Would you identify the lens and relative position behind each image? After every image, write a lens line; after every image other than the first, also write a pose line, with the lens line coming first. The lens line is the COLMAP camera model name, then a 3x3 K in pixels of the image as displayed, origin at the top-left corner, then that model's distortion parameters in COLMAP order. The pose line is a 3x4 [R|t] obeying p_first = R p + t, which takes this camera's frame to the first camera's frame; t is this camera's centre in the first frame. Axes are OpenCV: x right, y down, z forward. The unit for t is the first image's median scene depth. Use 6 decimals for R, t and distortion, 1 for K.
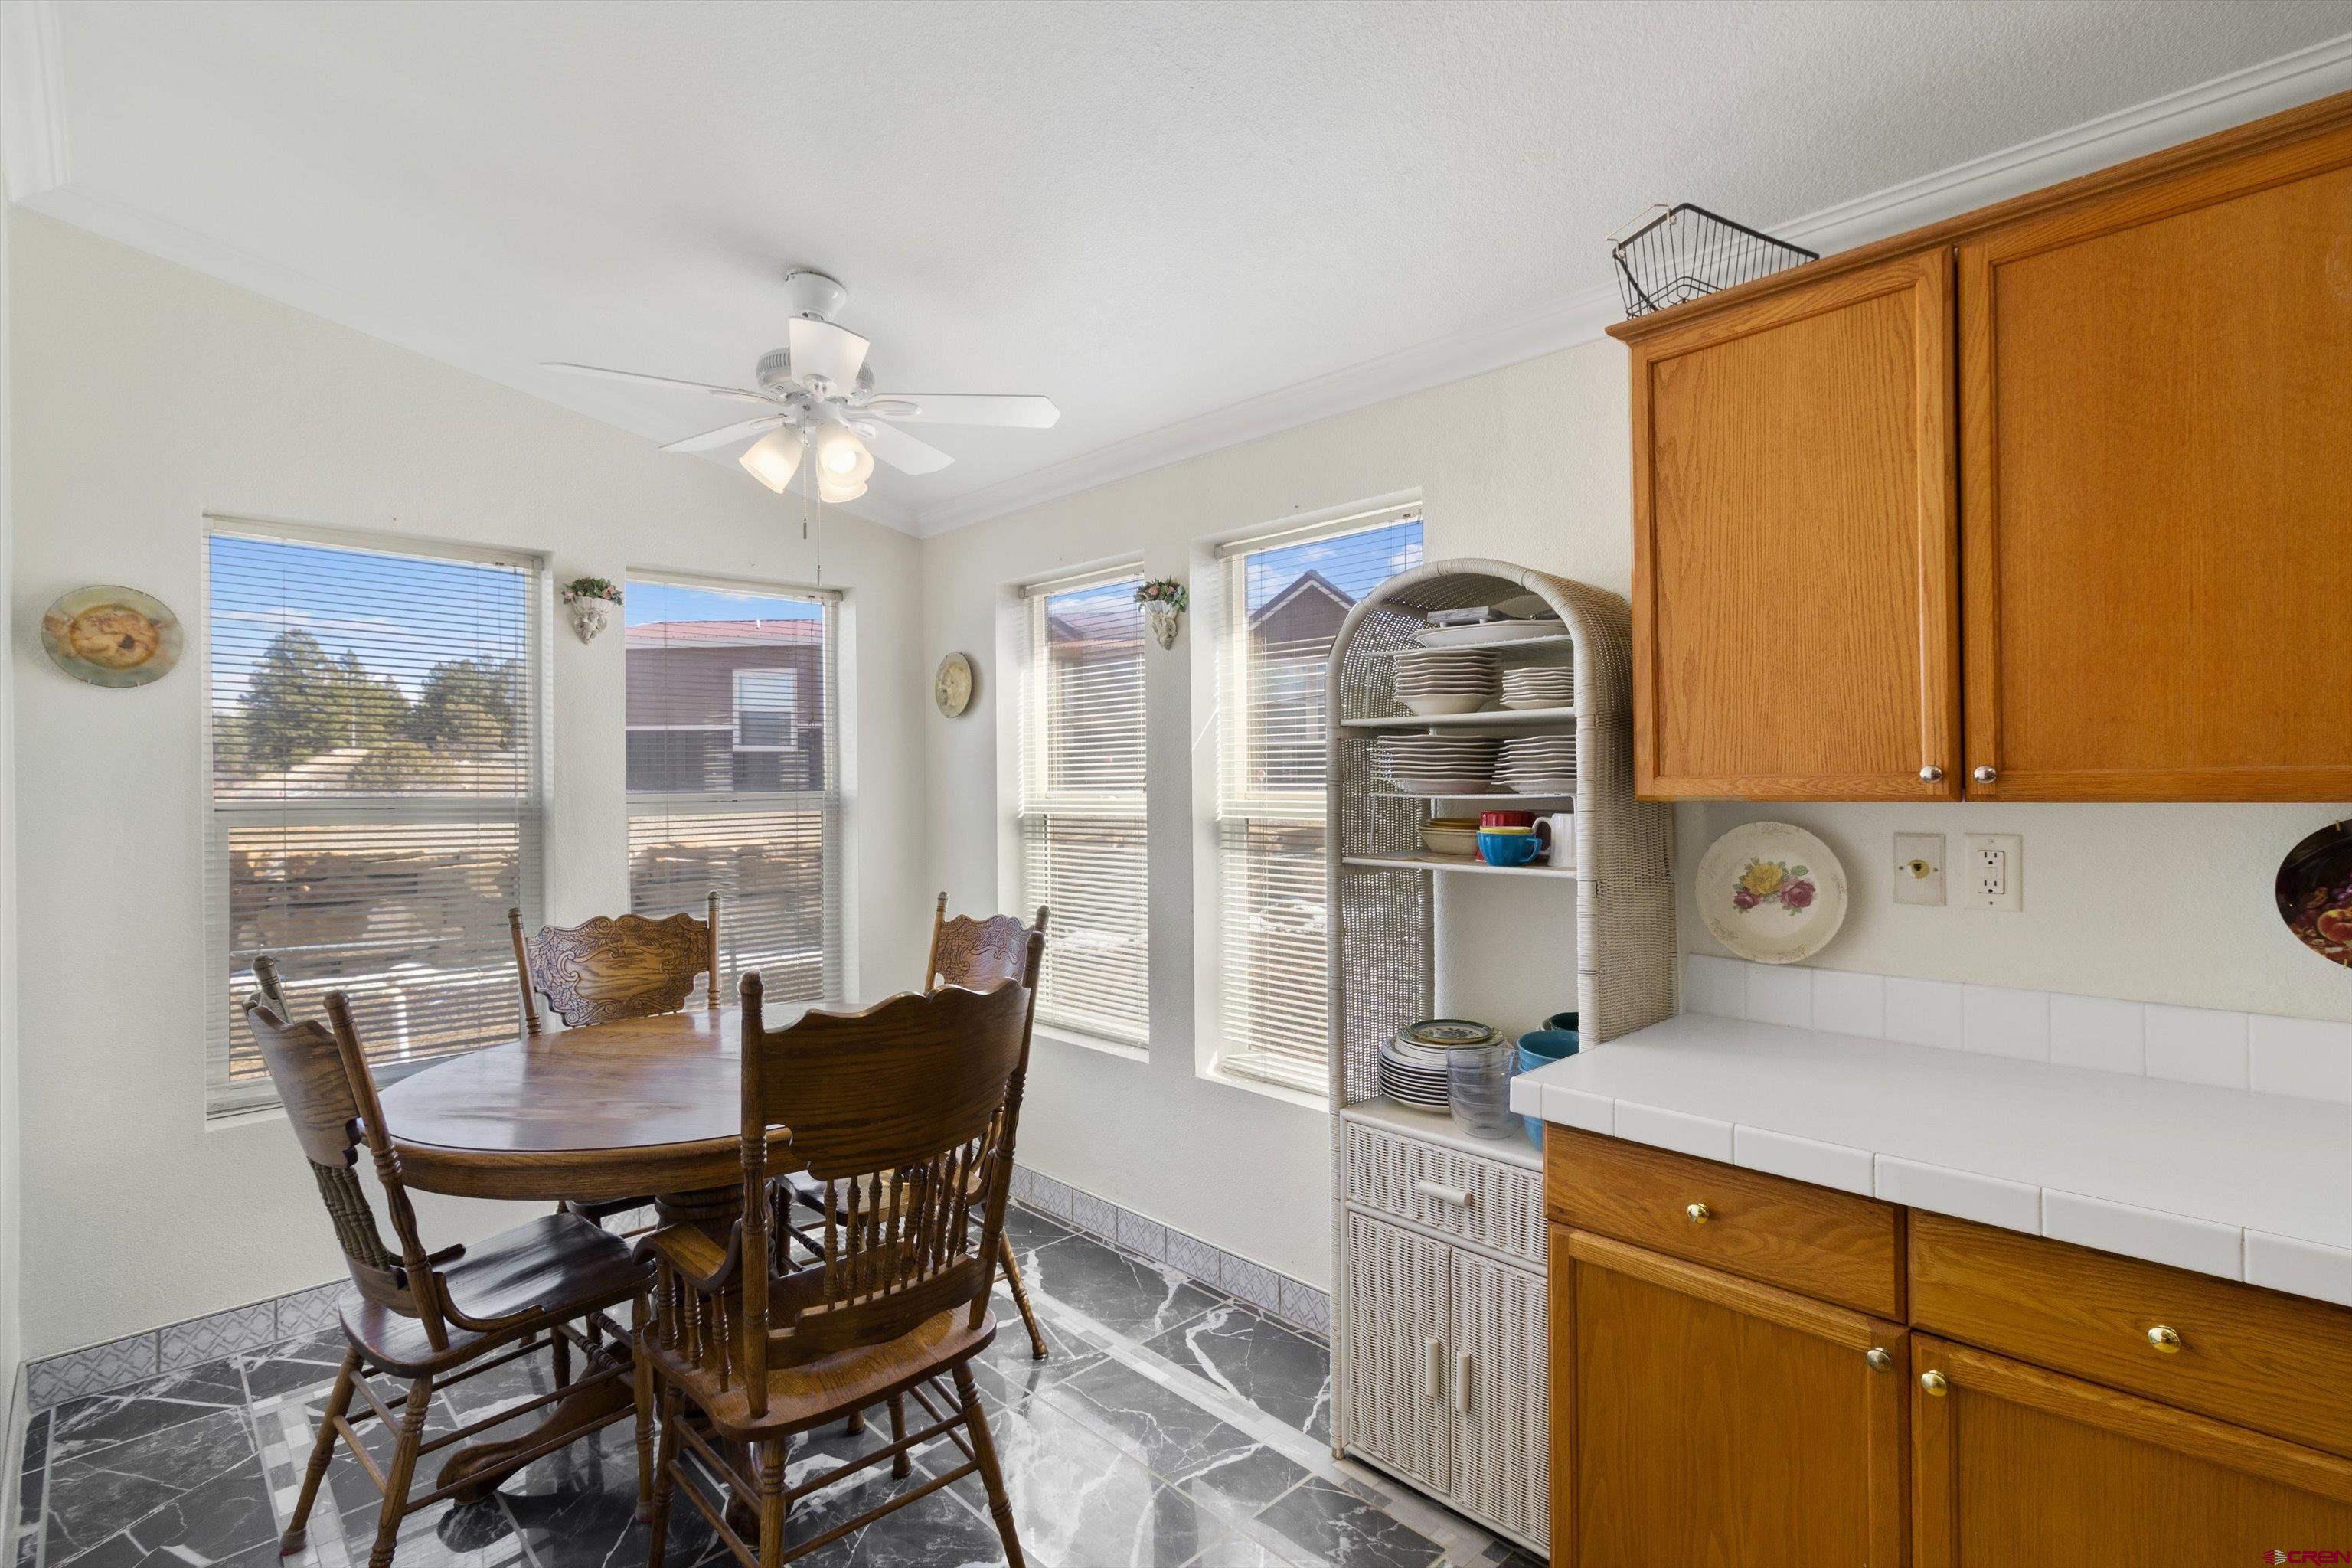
lens RADIAL K [[1090.7, 0, 1176.0], [0, 1090.7, 784.0], [0, 0, 1]] dist [0.002595, 0.000470]
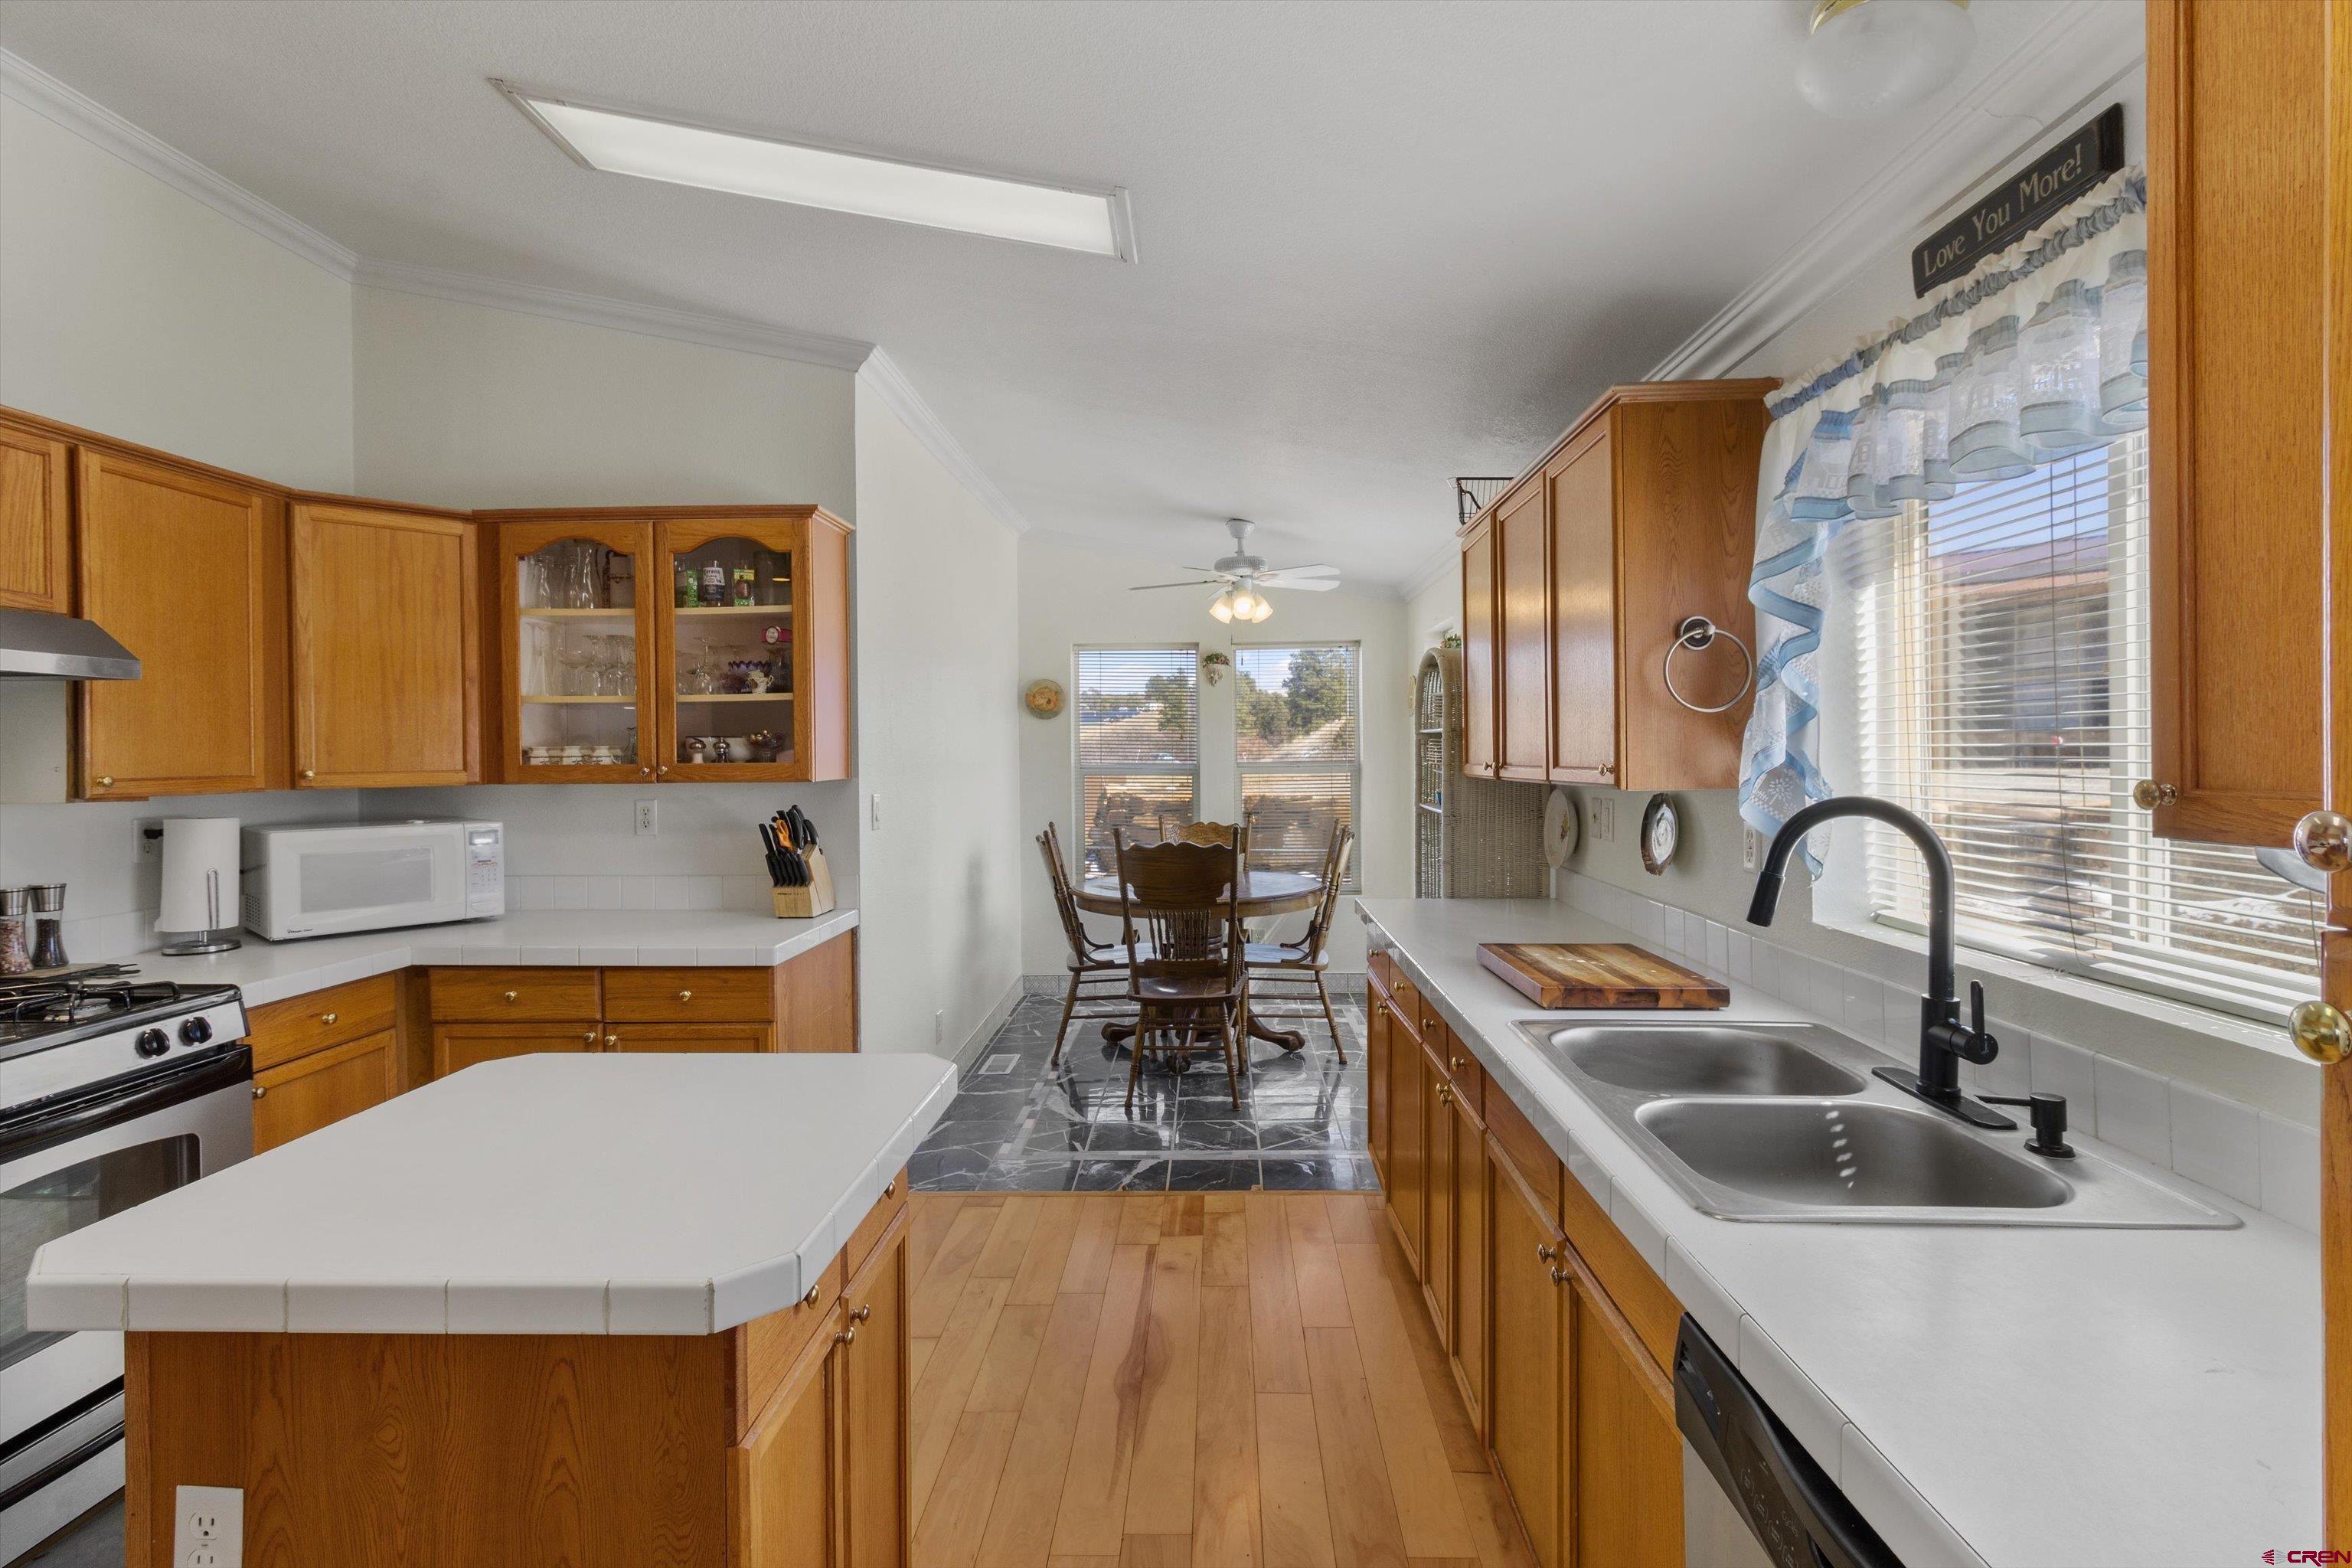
lens RADIAL K [[1092.8, 0, 1189.4], [0, 1092.8, 754.9], [0, 0, 1]] dist [0.002552, 0.000373]
pose [[0.690611, 0.004816, -0.723210, 1.107265], [0.002326, 0.999958, 0.008881, -0.027734], [0.723223, -0.007816, 0.690571, -0.516313]]
